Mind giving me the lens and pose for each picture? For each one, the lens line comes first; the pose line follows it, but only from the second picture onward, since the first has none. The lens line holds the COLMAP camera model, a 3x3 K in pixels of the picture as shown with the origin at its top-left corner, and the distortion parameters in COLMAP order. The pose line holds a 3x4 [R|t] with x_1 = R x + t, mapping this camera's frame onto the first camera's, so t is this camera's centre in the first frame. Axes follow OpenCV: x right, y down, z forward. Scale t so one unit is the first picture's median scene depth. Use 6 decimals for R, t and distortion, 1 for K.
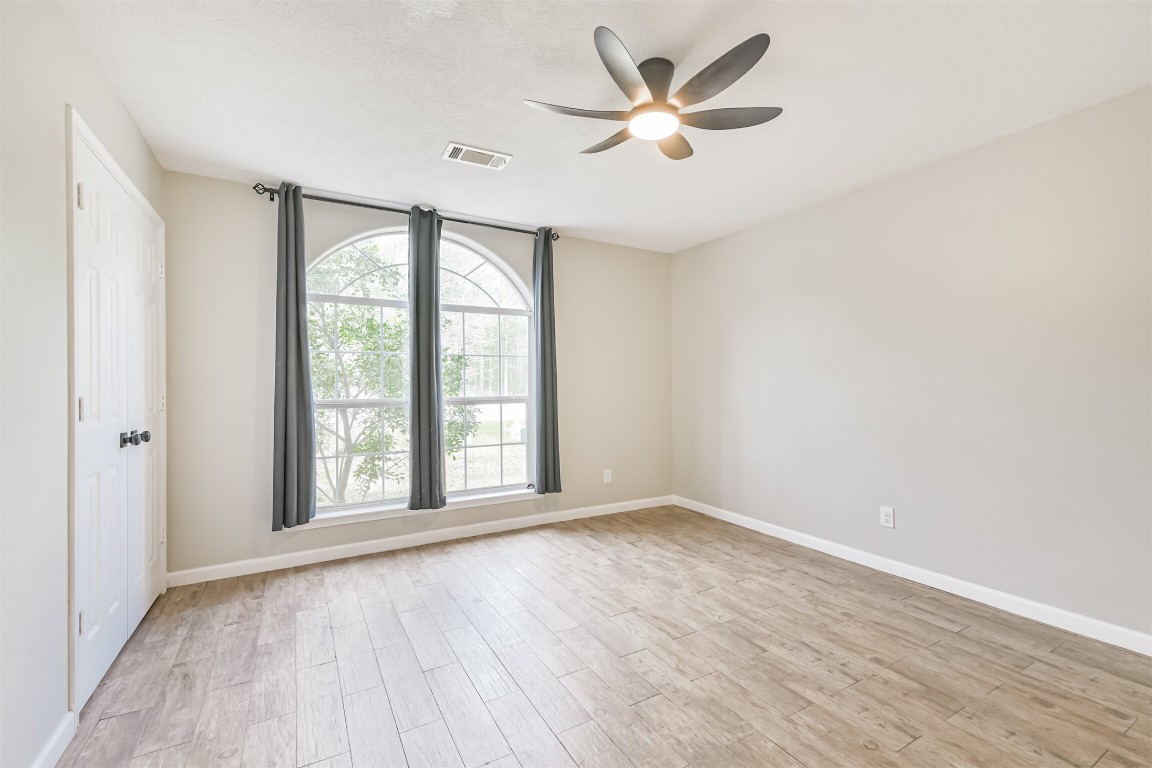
lens RADIAL K [[499.3, 0, 581.2], [0, 499.3, 382.5], [0, 0, 1]] dist [0.002963, 0.000175]
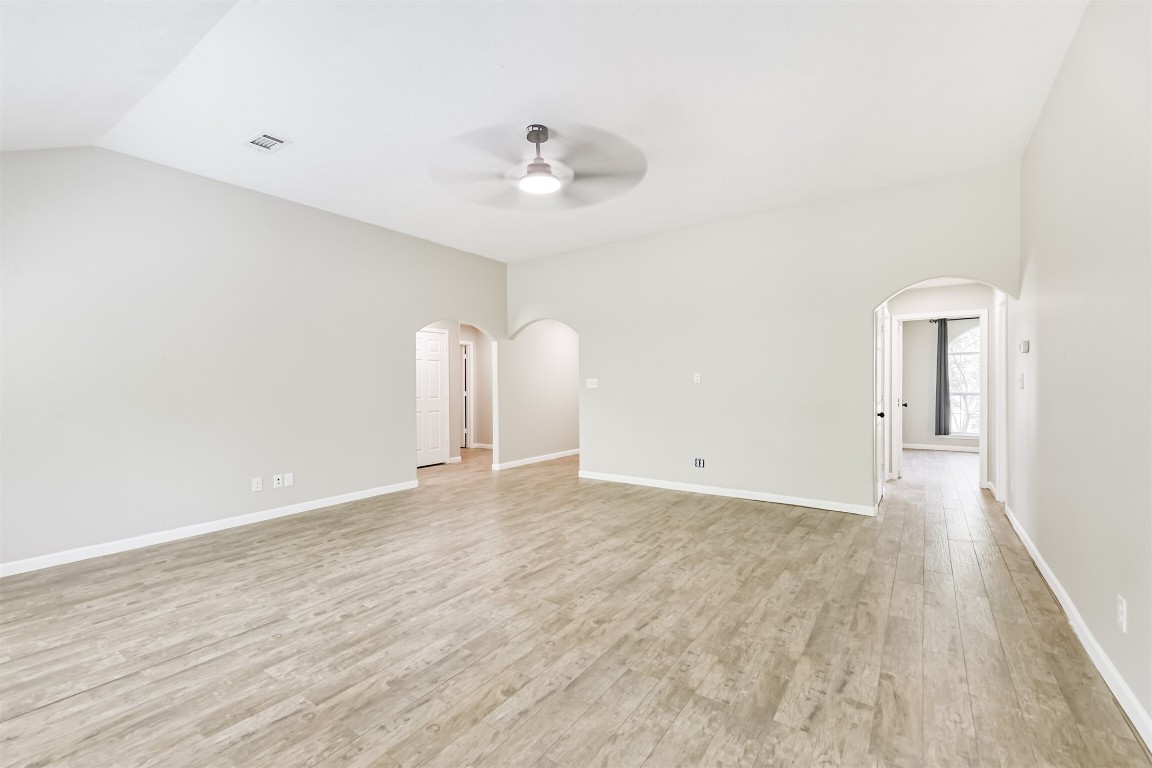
lens RADIAL K [[499.3, 0, 581.5], [0, 499.3, 386.0], [0, 0, 1]] dist [0.002963, 0.000175]
pose [[0.441924, 0.001607, -0.897051, 0.978347], [-0.001431, 0.999998, 0.001086, 0.011225], [0.897051, 0.000803, 0.441926, -1.925811]]
